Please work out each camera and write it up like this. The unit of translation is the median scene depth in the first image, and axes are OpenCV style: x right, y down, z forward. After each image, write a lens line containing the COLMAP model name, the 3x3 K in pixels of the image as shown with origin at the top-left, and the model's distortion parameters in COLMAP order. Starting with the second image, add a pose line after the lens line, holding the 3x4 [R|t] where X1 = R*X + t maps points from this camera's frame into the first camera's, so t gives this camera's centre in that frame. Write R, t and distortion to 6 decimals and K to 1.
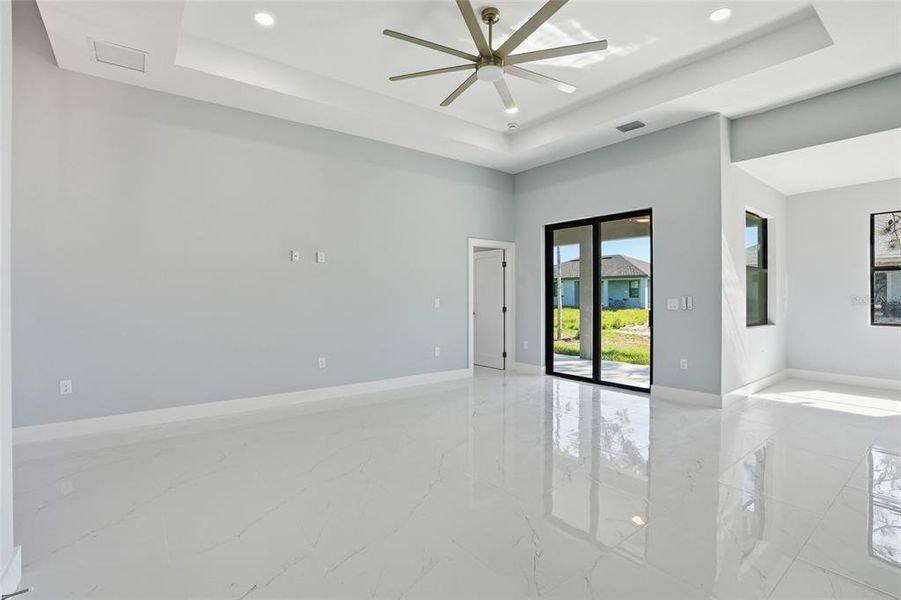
lens RADIAL K [[419.0, 0, 445.2], [0, 419.0, 301.4], [0, 0, 1]] dist [-0.067375, 0.024097]
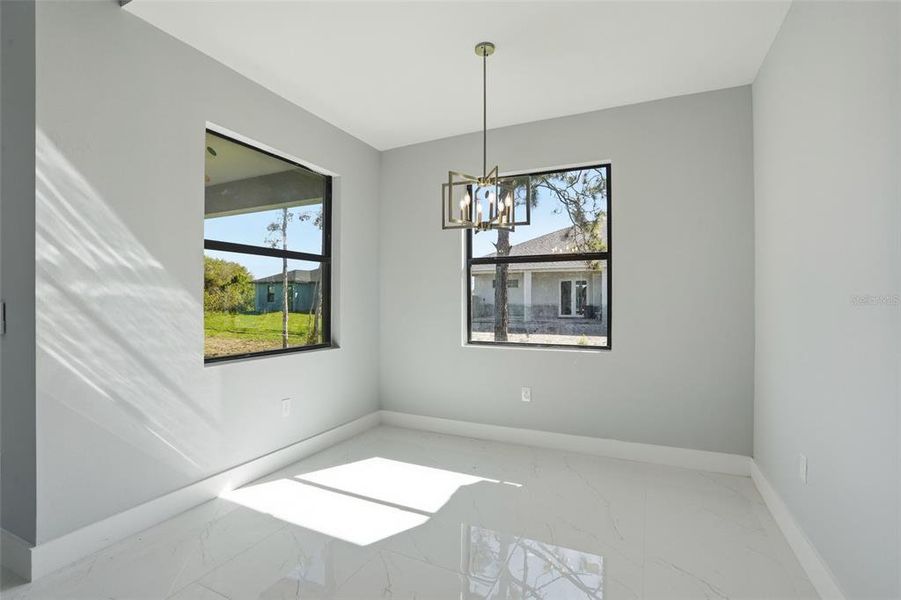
lens RADIAL K [[419.0, 0, 445.2], [0, 419.0, 301.4], [0, 0, 1]] dist [-0.067375, 0.024097]
pose [[0.890191, 0.004274, 0.455567, 0.622525], [0.001106, 0.999933, -0.011542, -0.004374], [-0.455586, 0.010778, 0.890127, 0.335064]]
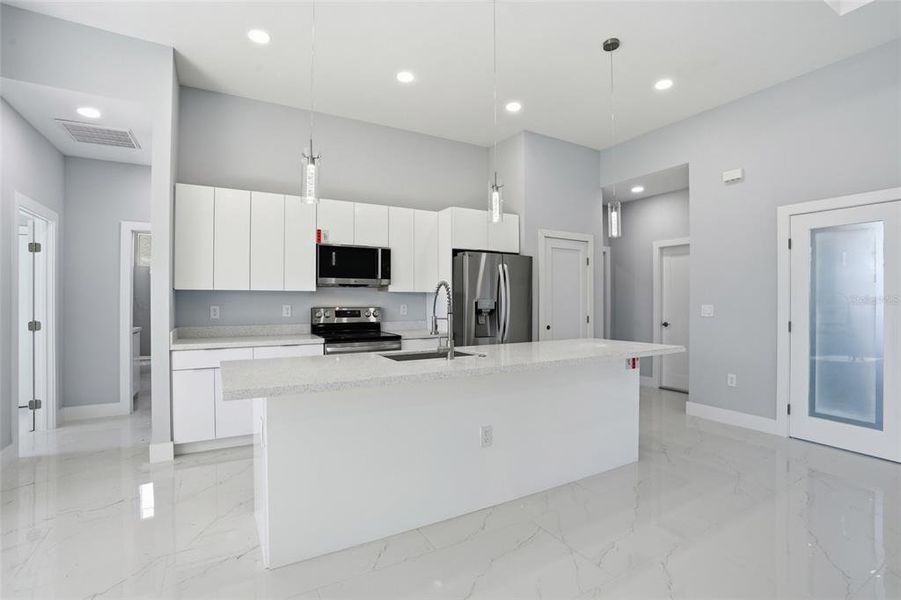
lens RADIAL K [[419.0, 0, 445.2], [0, 419.0, 301.4], [0, 0, 1]] dist [-0.067375, 0.024097]
pose [[-0.990565, 0.003555, 0.136994, -0.350341], [0.006010, 0.999829, 0.017509, -0.013681], [-0.136908, 0.018167, -0.990417, 1.049865]]
